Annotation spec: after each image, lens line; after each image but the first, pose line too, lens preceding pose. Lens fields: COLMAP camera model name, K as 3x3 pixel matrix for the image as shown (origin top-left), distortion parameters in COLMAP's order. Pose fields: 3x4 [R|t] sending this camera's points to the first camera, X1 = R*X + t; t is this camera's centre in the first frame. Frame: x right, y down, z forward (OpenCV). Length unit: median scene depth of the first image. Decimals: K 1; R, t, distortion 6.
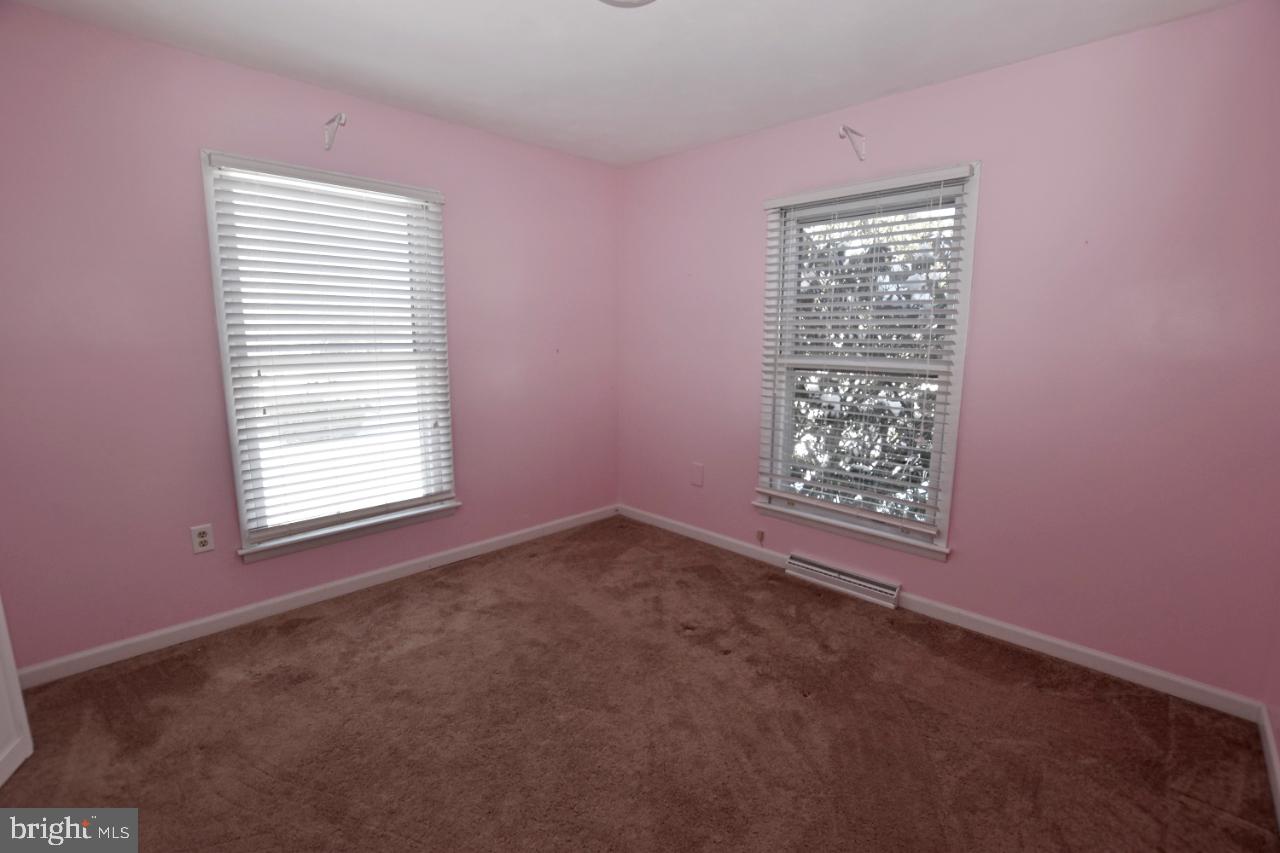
lens RADIAL K [[575.6, 0, 640.8], [0, 575.6, 427.3], [0, 0, 1]] dist [-0.002468, -0.000359]
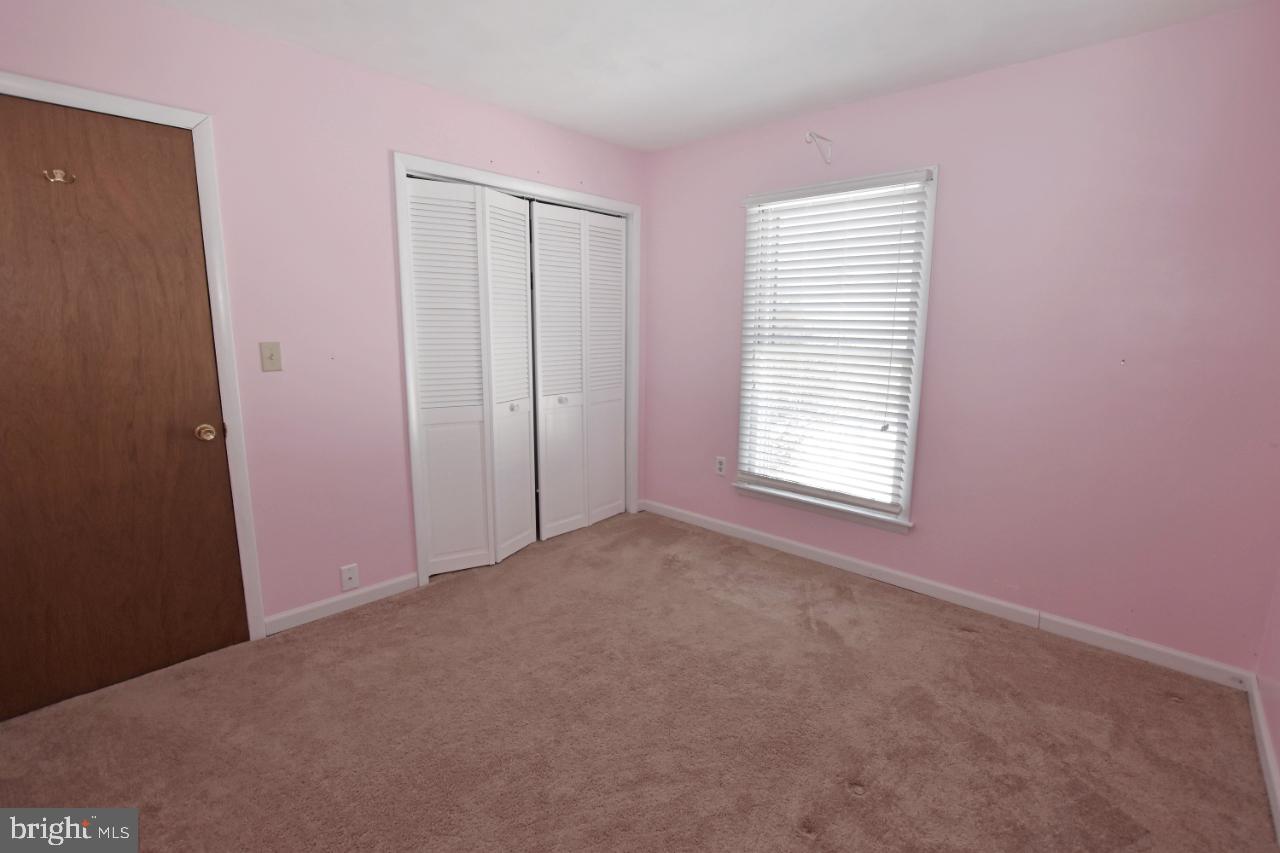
lens RADIAL K [[589.5, 0, 640.7], [0, 589.5, 424.3], [0, 0, 1]] dist [-0.002754, -0.000494]
pose [[0.047817, 0.171992, -0.983937, 0.592406], [-0.177315, 0.970880, 0.161093, -0.098959], [0.982992, 0.166764, 0.076921, 0.573320]]
